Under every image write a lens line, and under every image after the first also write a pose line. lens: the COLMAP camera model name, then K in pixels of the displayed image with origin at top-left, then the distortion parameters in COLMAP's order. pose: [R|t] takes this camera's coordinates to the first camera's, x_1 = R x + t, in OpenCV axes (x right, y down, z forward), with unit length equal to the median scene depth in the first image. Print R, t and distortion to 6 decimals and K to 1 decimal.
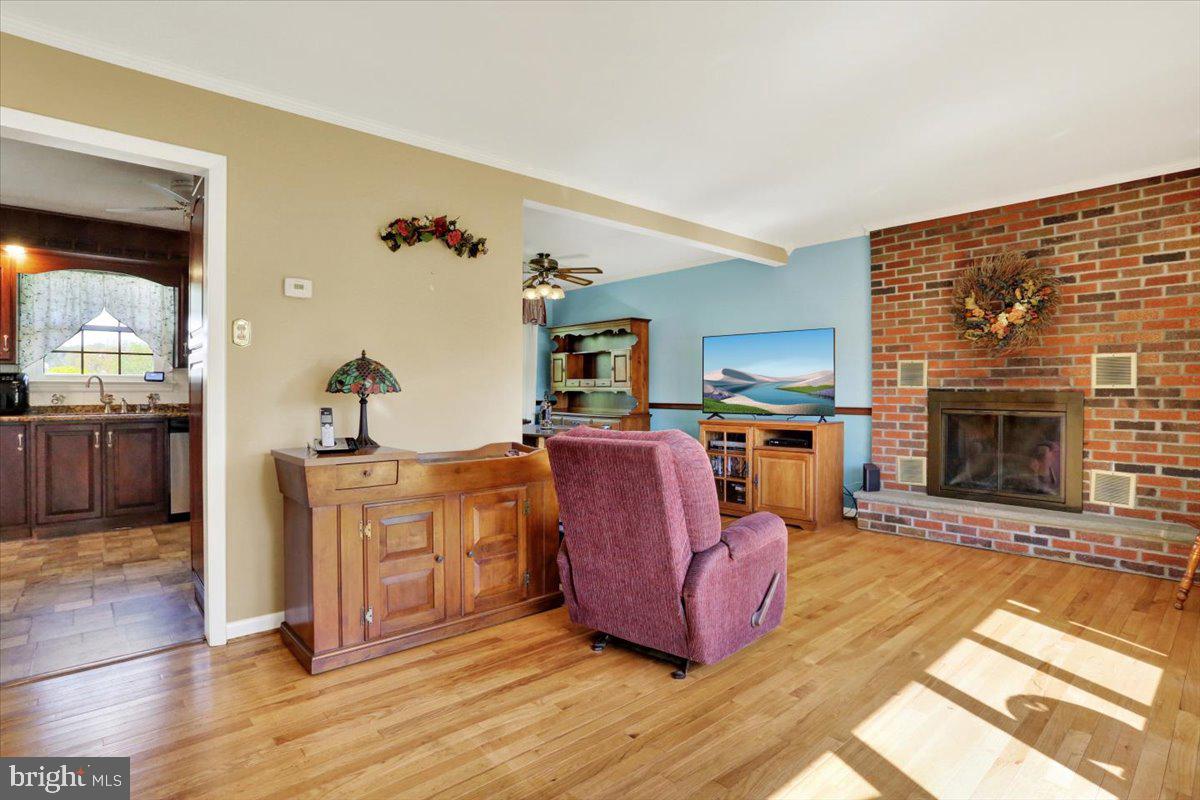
lens RADIAL K [[603.6, 0, 597.4], [0, 603.6, 392.6], [0, 0, 1]] dist [-0.068019, 0.023544]
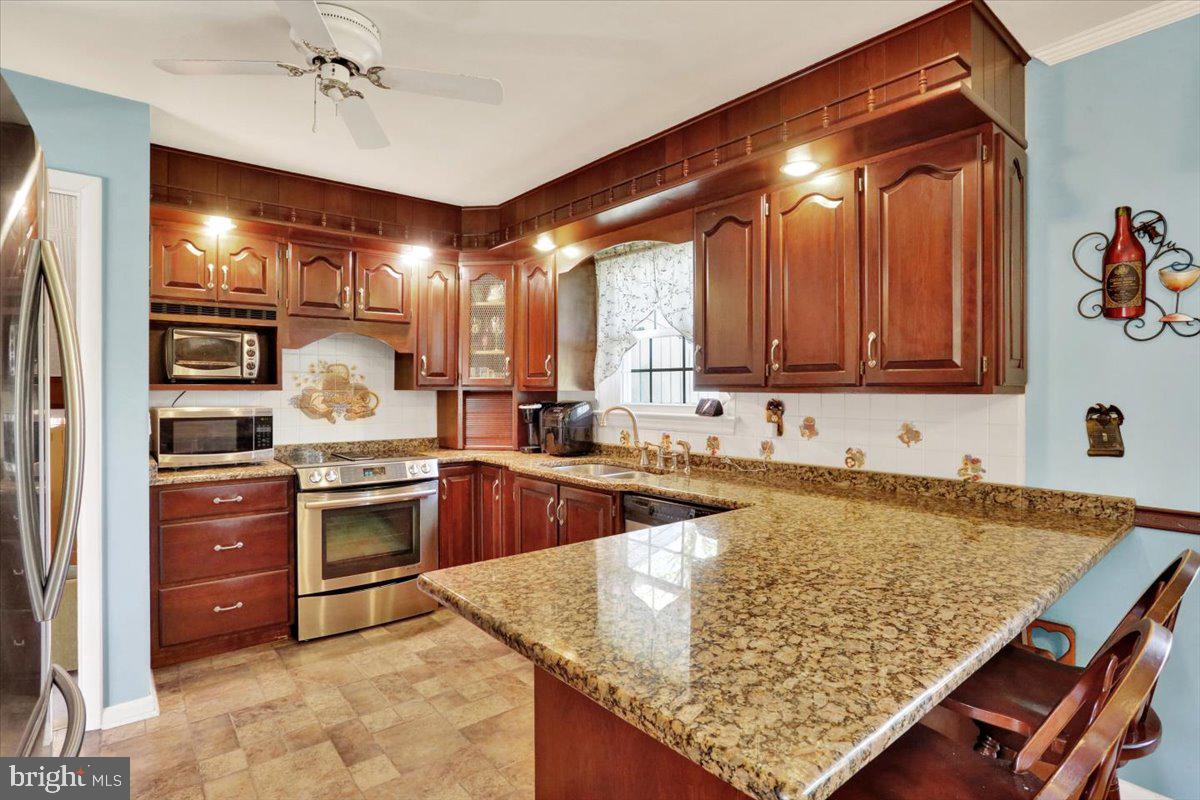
lens RADIAL K [[614.4, 0, 585.7], [0, 614.4, 389.7], [0, 0, 1]] dist [-0.070901, 0.035975]
pose [[-0.044893, 0.001405, -0.998991, -0.166236], [-0.006231, 0.999979, 0.001686, -0.047246], [0.998972, 0.006300, -0.044883, 0.953676]]
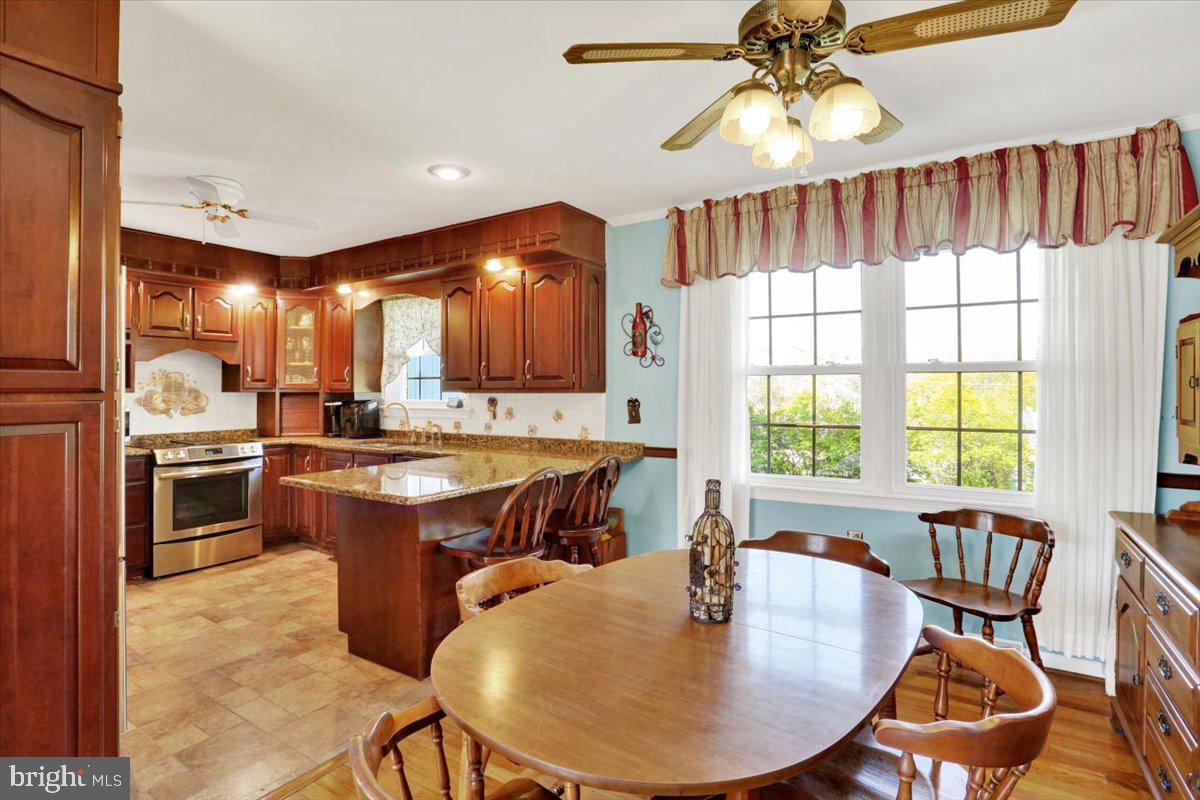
lens RADIAL K [[614.4, 0, 585.7], [0, 614.4, 389.7], [0, 0, 1]] dist [-0.070901, 0.035975]
pose [[0.258258, -0.001866, -0.966074, 0.197563], [-0.004276, 0.999986, -0.003074, -0.047378], [0.966067, 0.004925, 0.258246, 1.000493]]
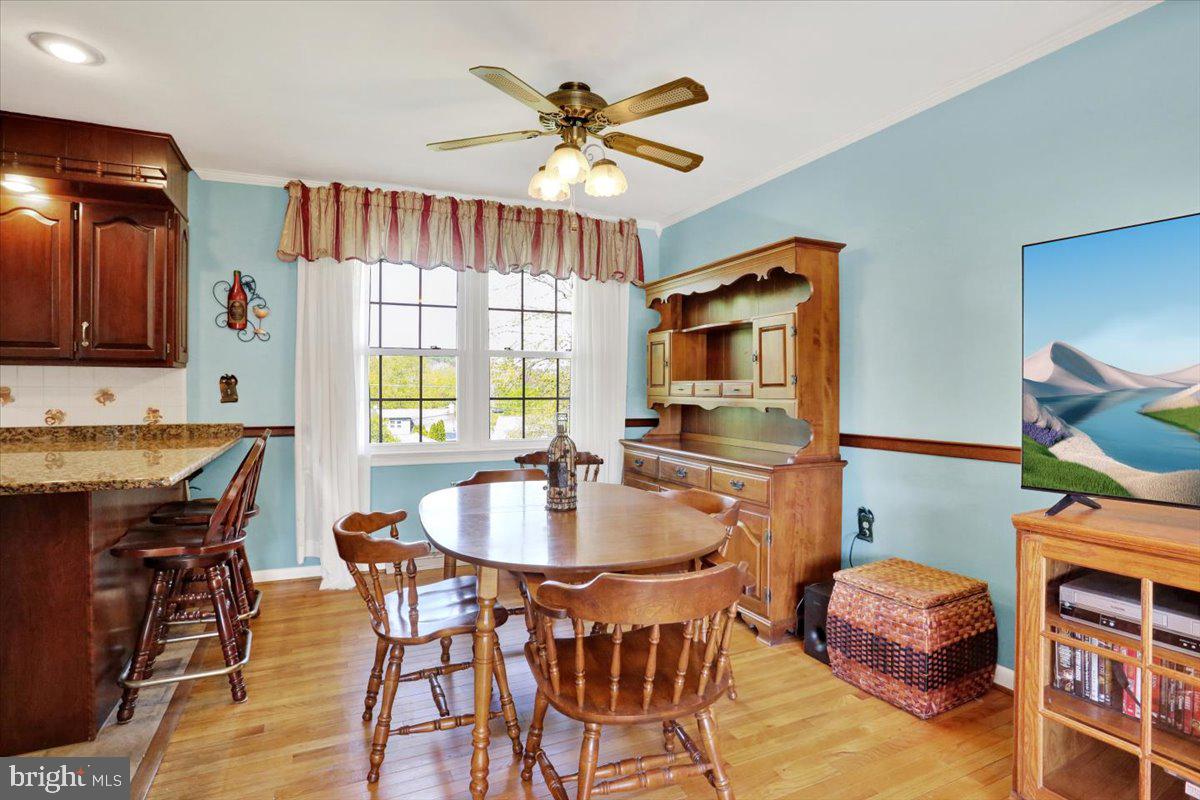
lens RADIAL K [[604.1, 0, 592.3], [0, 604.1, 395.4], [0, 0, 1]] dist [-0.069641, 0.032955]
pose [[0.951713, 0.001129, -0.306986, 0.065216], [-0.001177, 0.999999, 0.000029, -0.015077], [0.306986, 0.000333, 0.951714, 0.733513]]
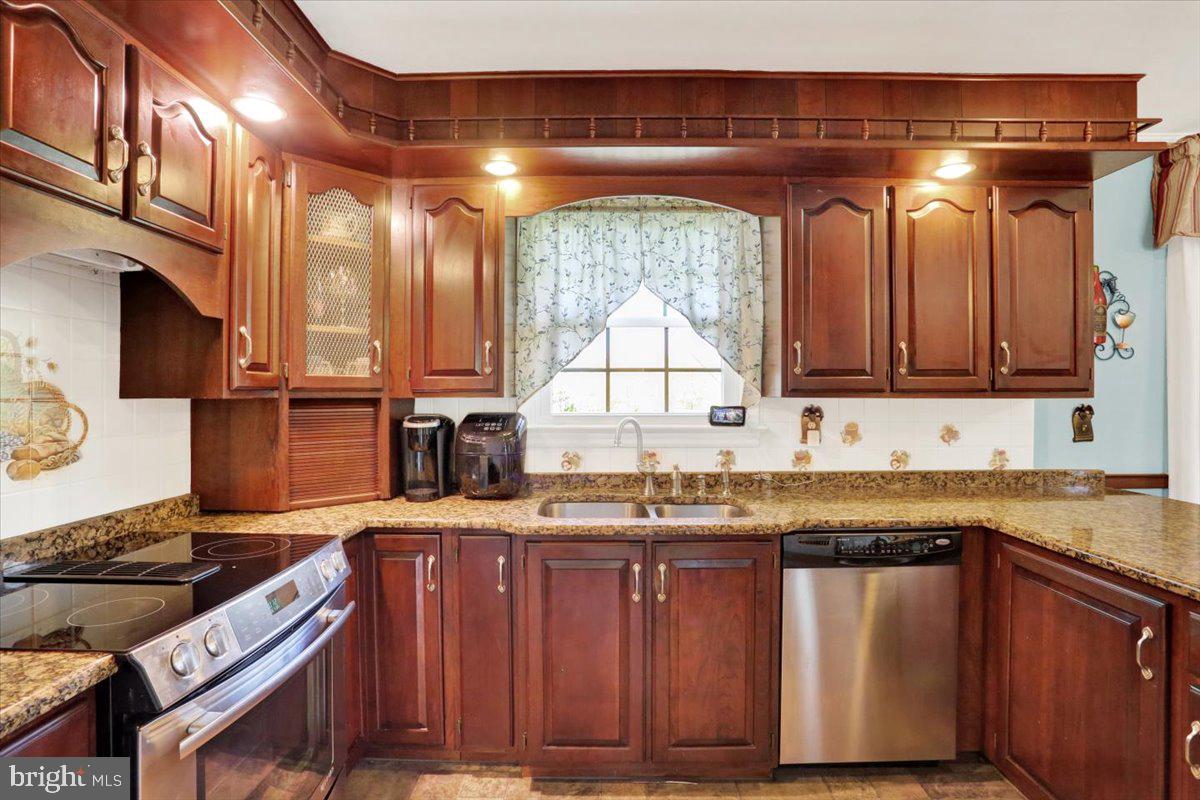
lens RADIAL K [[603.6, 0, 597.4], [0, 603.6, 392.6], [0, 0, 1]] dist [-0.068019, 0.023544]
pose [[0.741860, -0.000472, -0.670554, -0.532364], [-0.002771, 0.999989, -0.003770, -0.046709], [0.670549, 0.004654, 0.741851, 0.593067]]
